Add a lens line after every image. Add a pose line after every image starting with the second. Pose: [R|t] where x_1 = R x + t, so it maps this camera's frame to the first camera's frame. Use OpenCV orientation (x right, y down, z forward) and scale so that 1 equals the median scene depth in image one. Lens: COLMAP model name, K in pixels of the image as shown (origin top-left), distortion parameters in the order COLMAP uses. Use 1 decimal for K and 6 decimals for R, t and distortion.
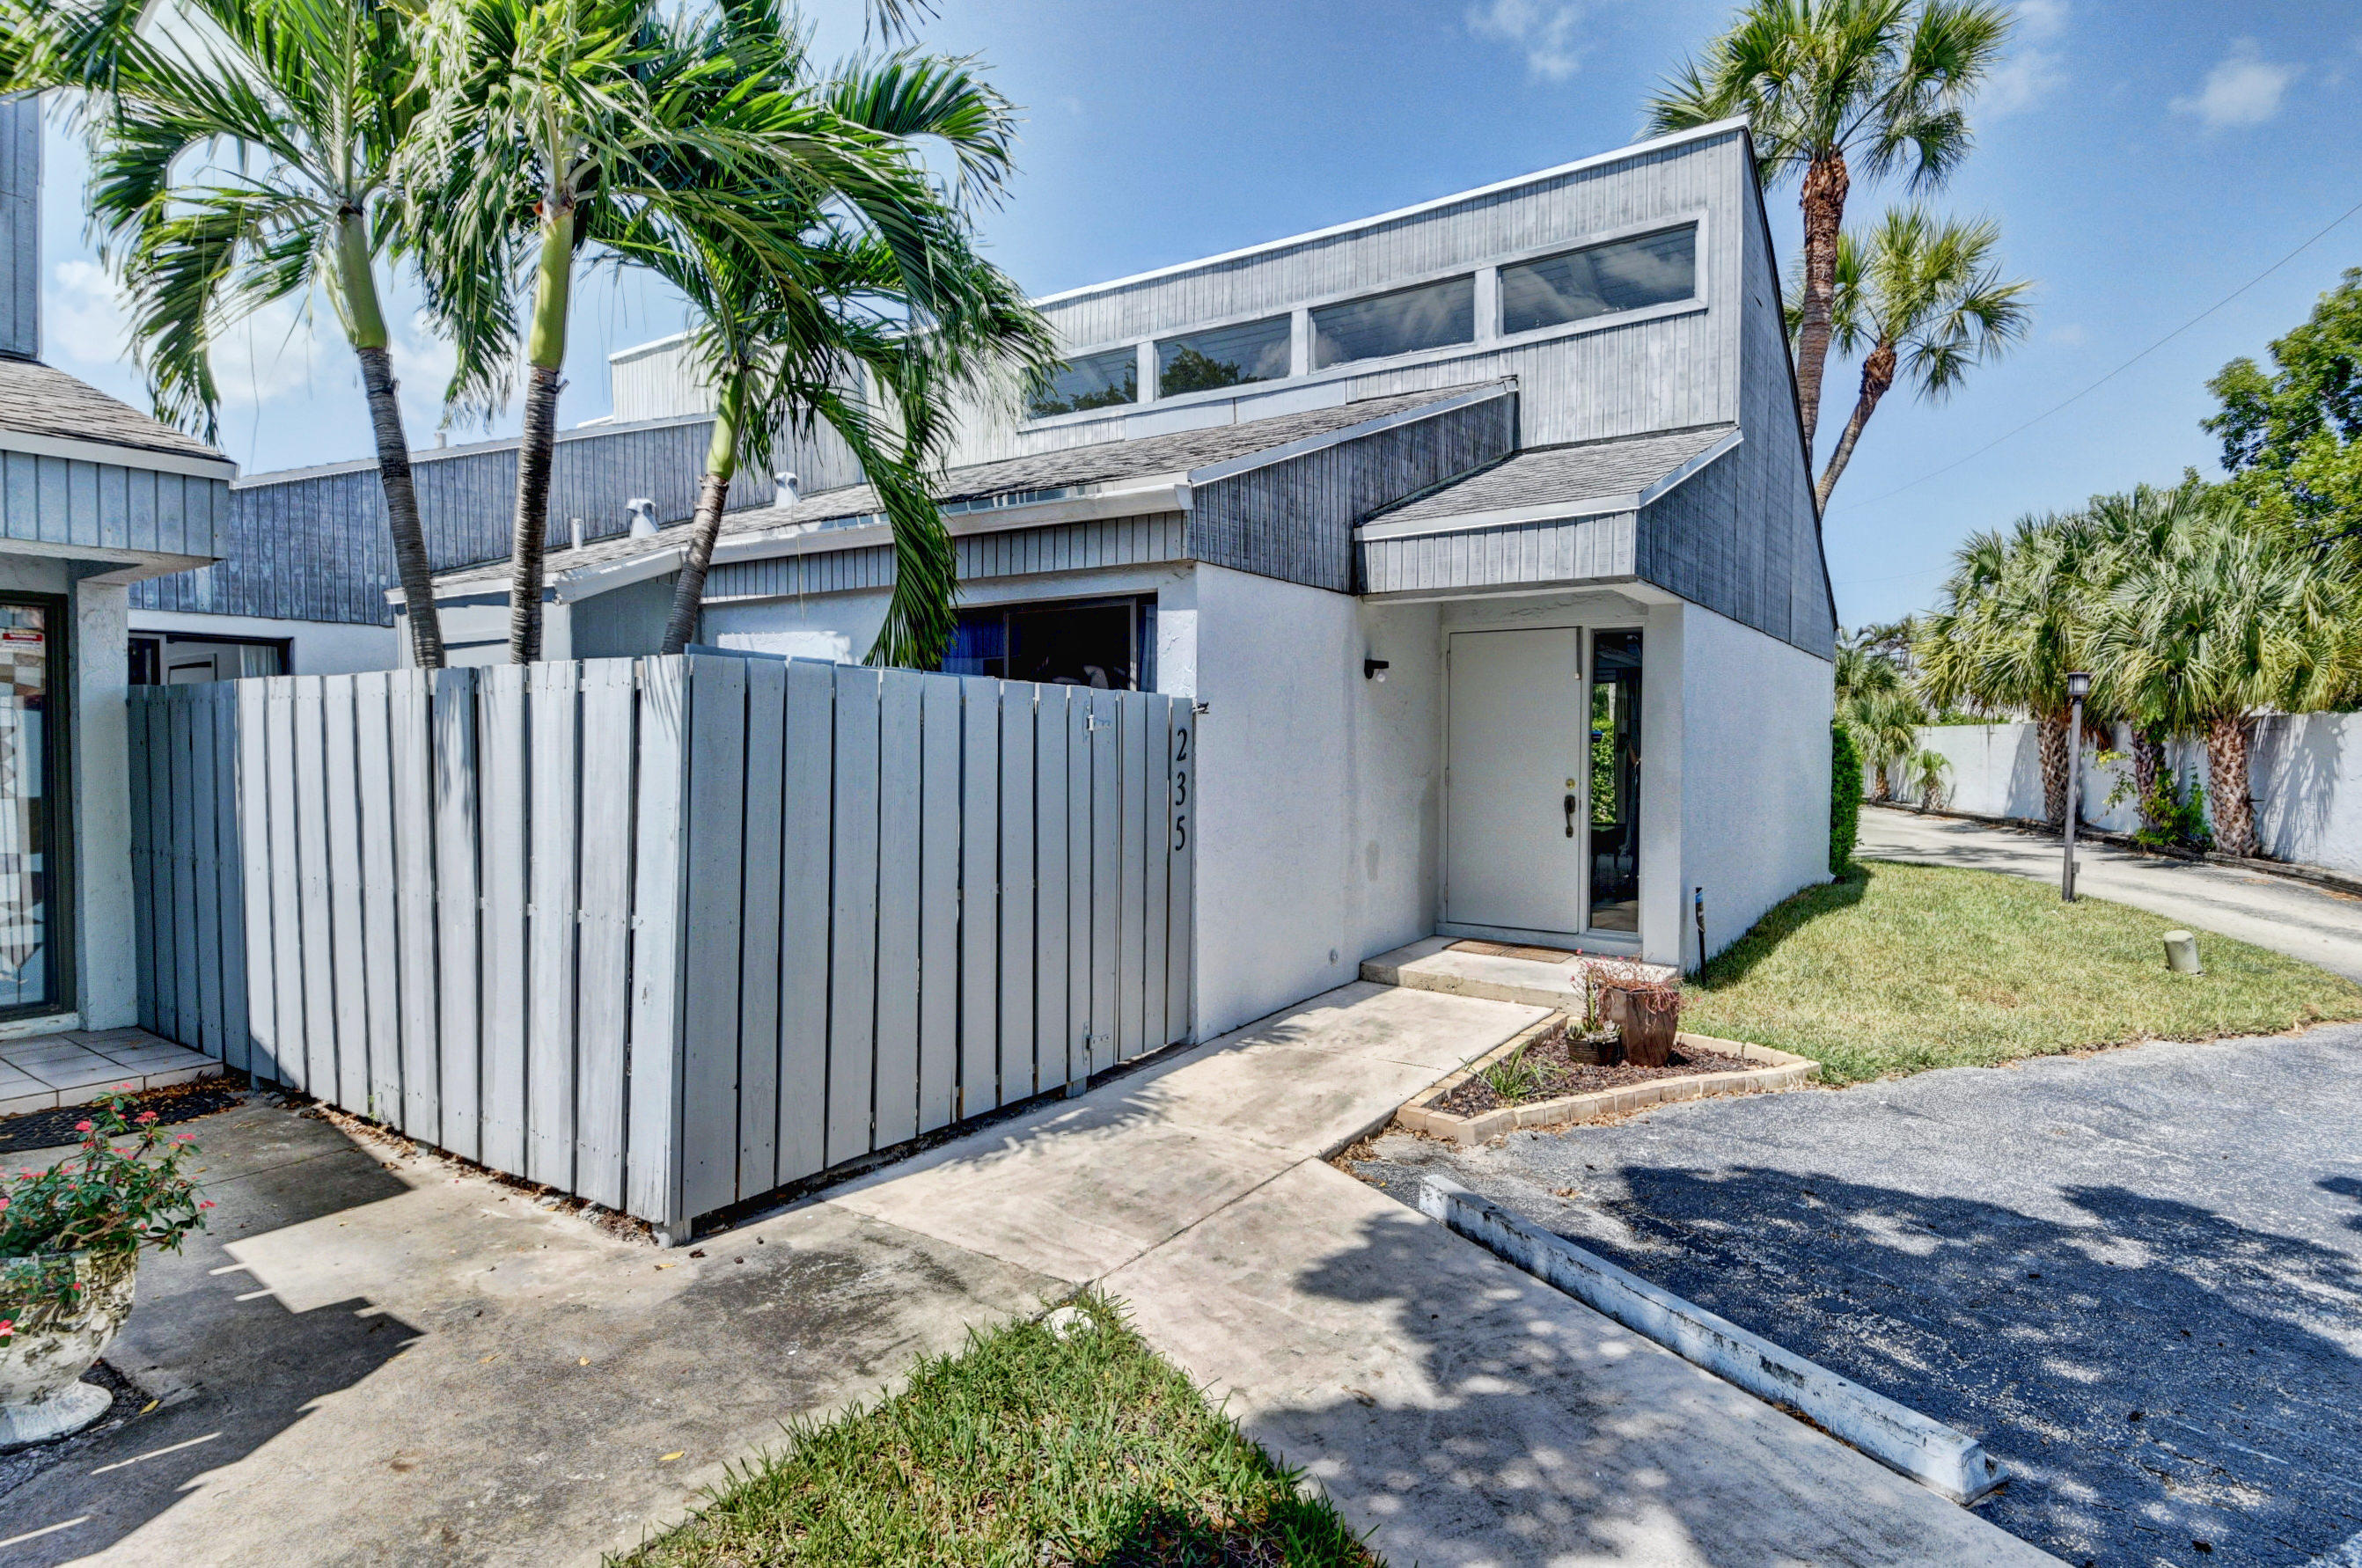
lens RADIAL K [[1233.1, 0, 1179.5], [0, 1233.1, 816.3], [0, 0, 1]] dist [0.001198, -0.011079]
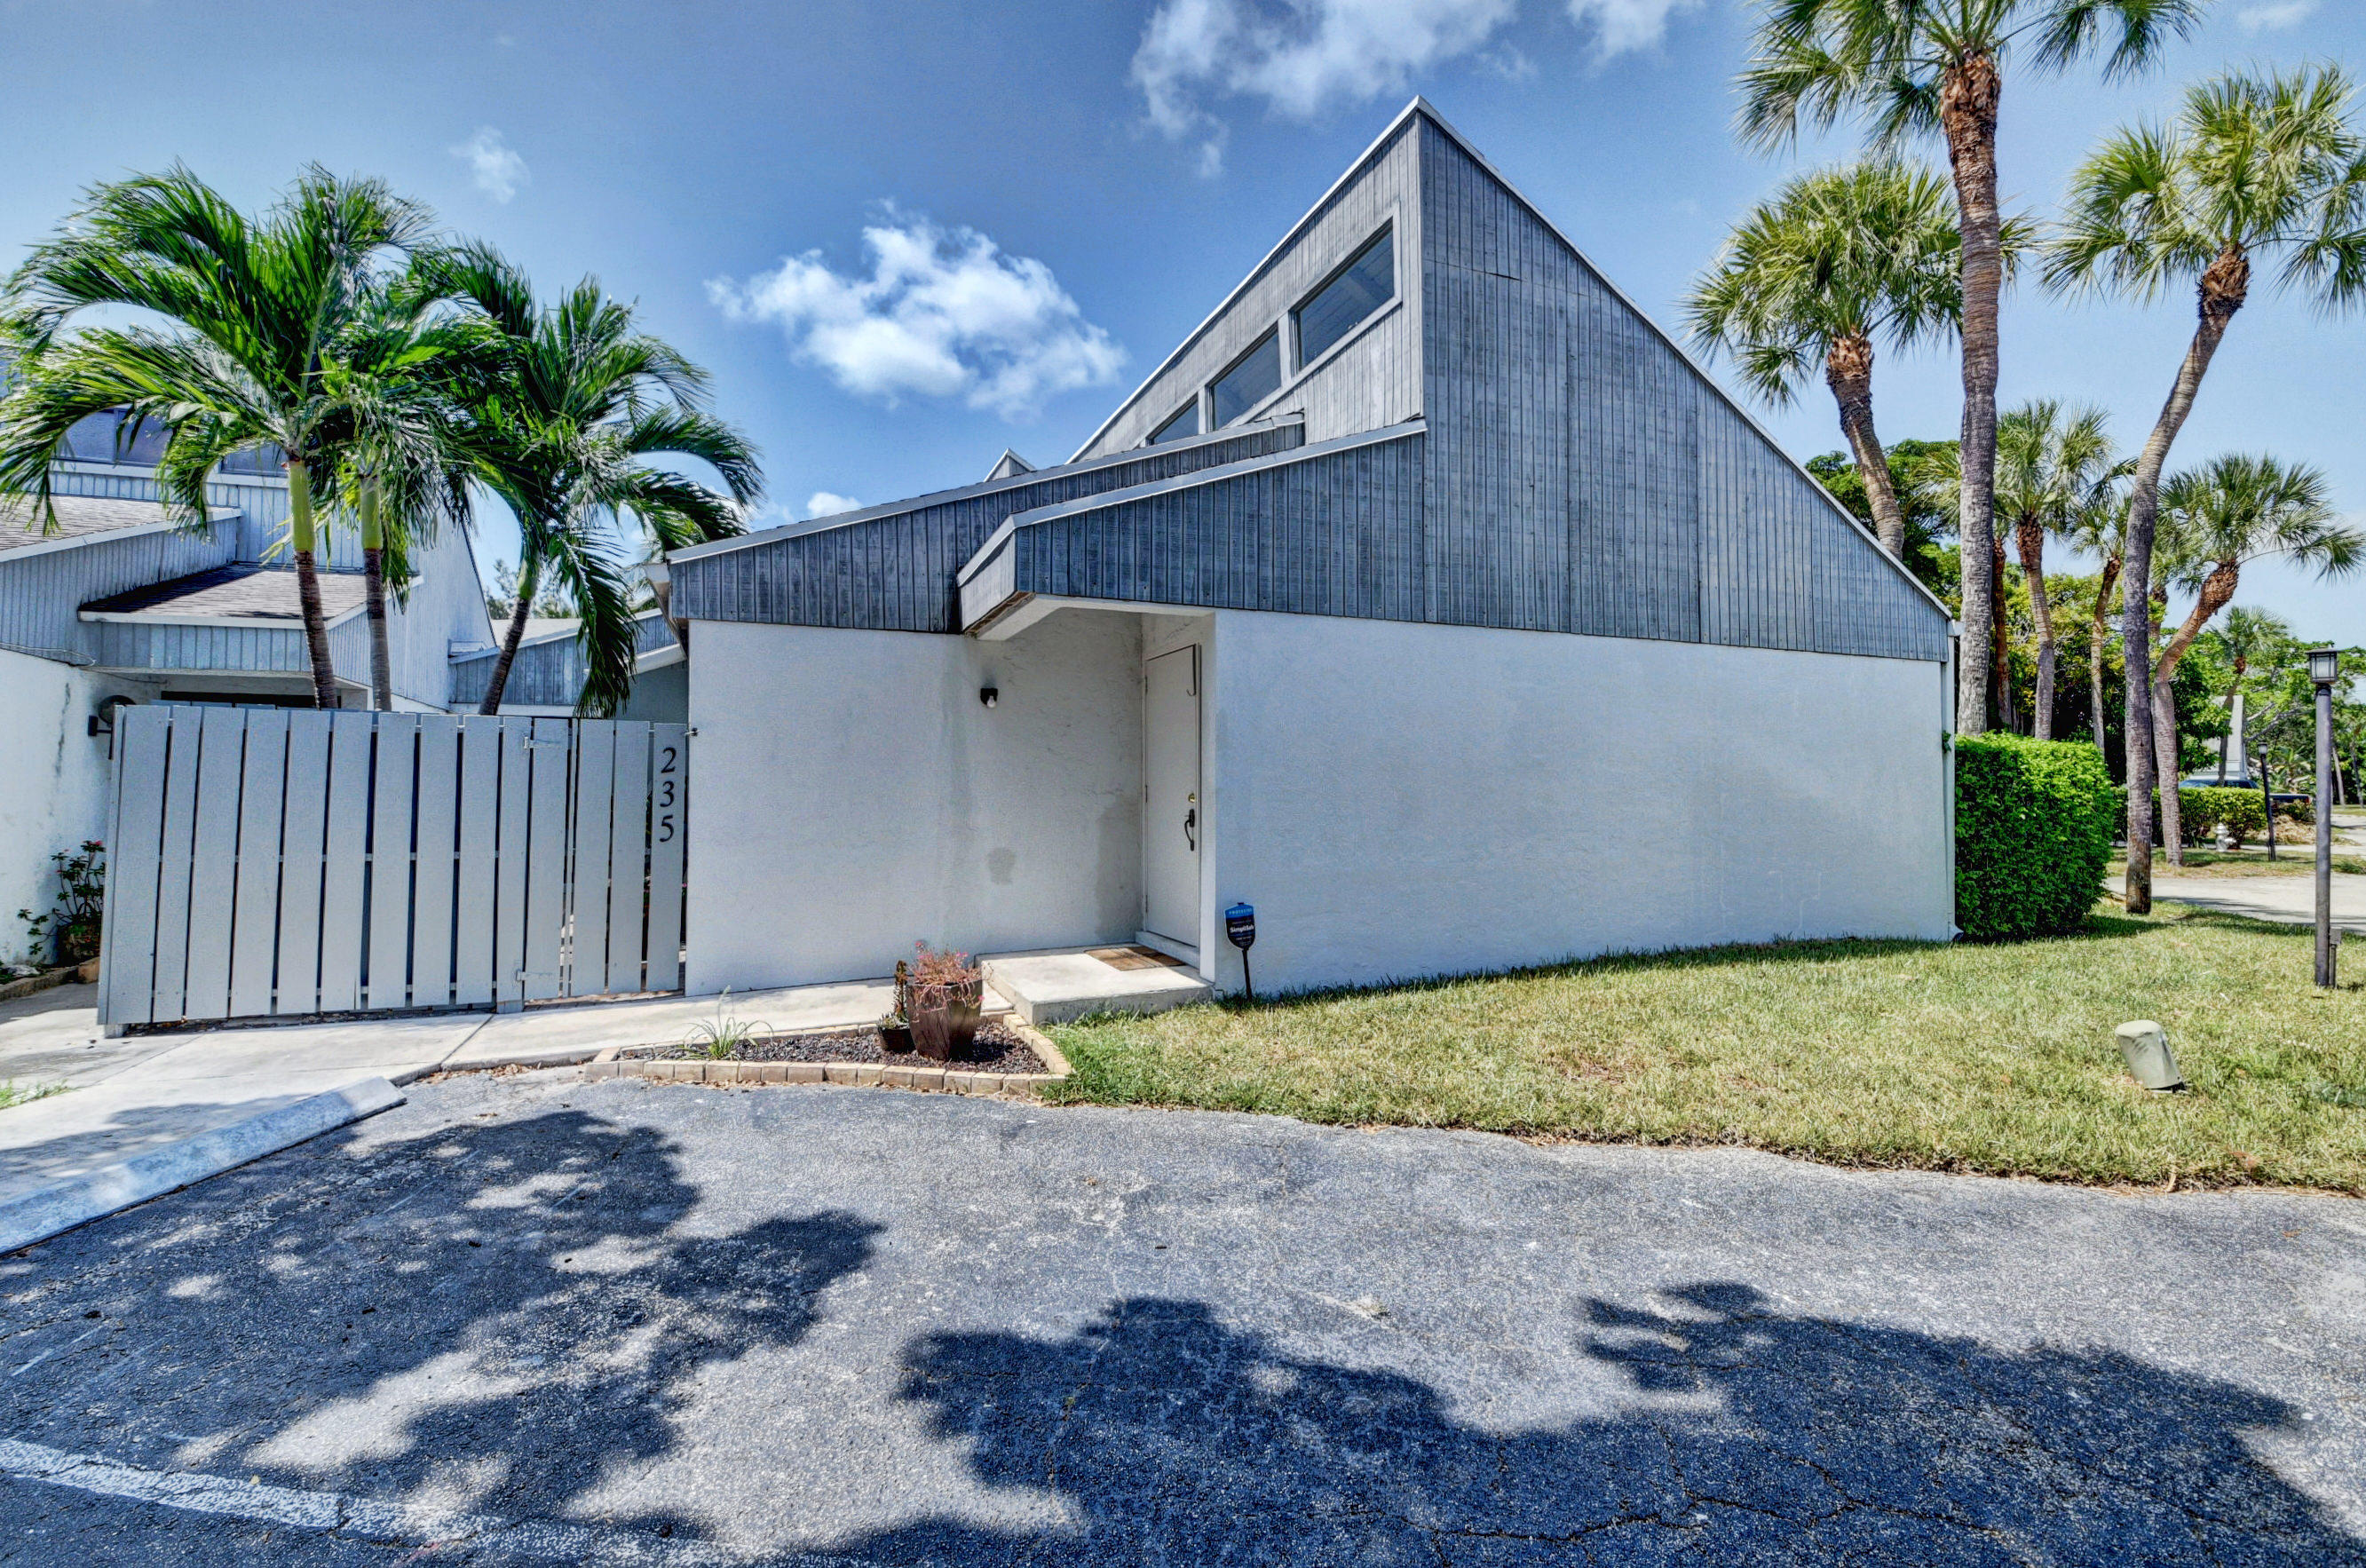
lens RADIAL K [[1039.0, 0, 1183.0], [0, 1039.0, 784.0], [0, 0, 1]] dist [0.004057, -0.017202]
pose [[0.833583, -0.014108, -0.552214, 1.352140], [-0.027138, 0.997421, -0.066448, 0.034954], [0.551727, 0.070376, 0.831050, 0.491149]]
